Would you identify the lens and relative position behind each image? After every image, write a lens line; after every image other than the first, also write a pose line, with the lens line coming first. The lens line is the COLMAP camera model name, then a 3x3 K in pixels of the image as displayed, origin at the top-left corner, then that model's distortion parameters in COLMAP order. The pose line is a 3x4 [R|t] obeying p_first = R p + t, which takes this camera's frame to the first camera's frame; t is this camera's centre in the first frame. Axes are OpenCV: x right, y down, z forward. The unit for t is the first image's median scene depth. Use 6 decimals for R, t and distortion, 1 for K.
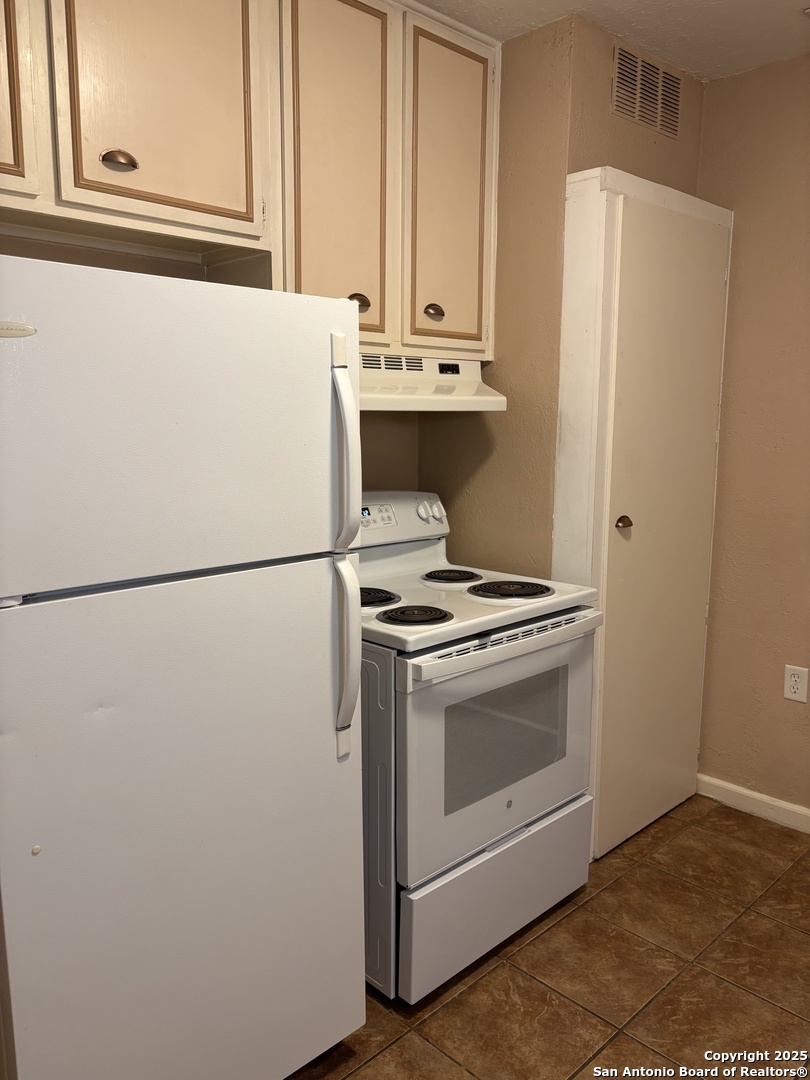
lens RADIAL K [[820.1, 0, 408.0], [0, 820.1, 544.4], [0, 0, 1]] dist [0.047714, -0.055367]
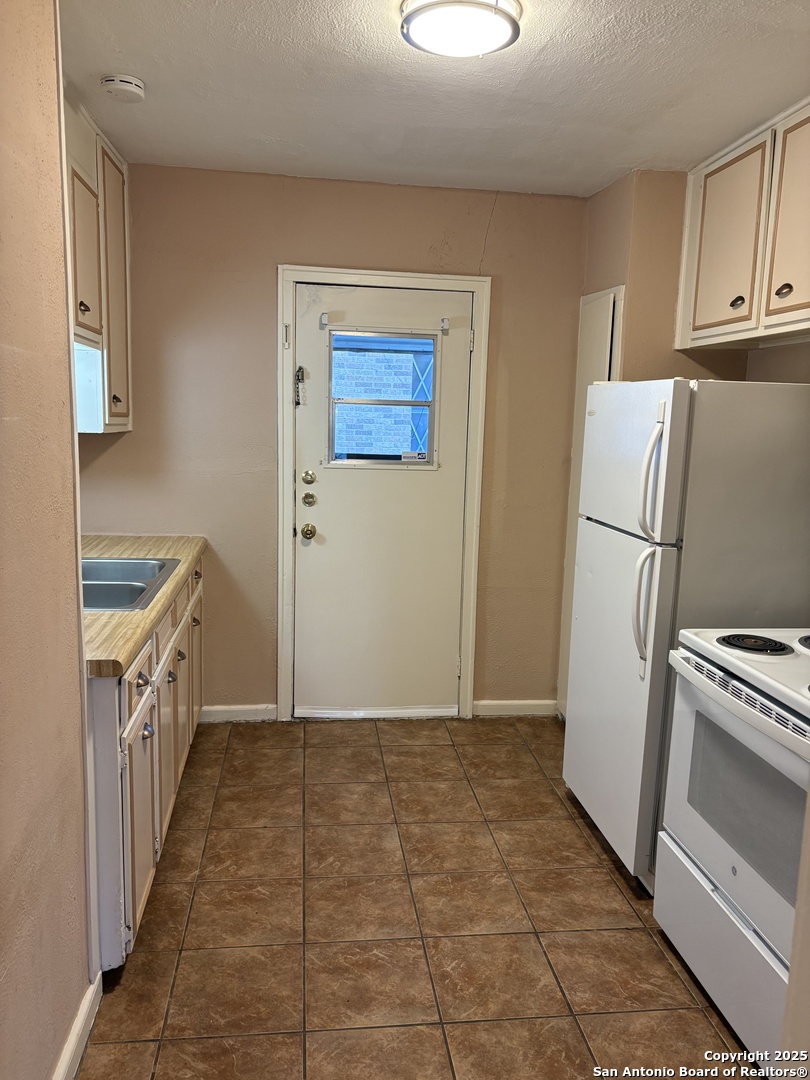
lens RADIAL K [[820.1, 0, 408.0], [0, 820.1, 544.4], [0, 0, 1]] dist [0.047714, -0.055367]
pose [[-0.599870, 0.105177, -0.793154, 1.168950], [-0.159537, 0.955692, 0.247389, -0.244558], [0.784030, 0.274939, -0.556512, 1.238310]]
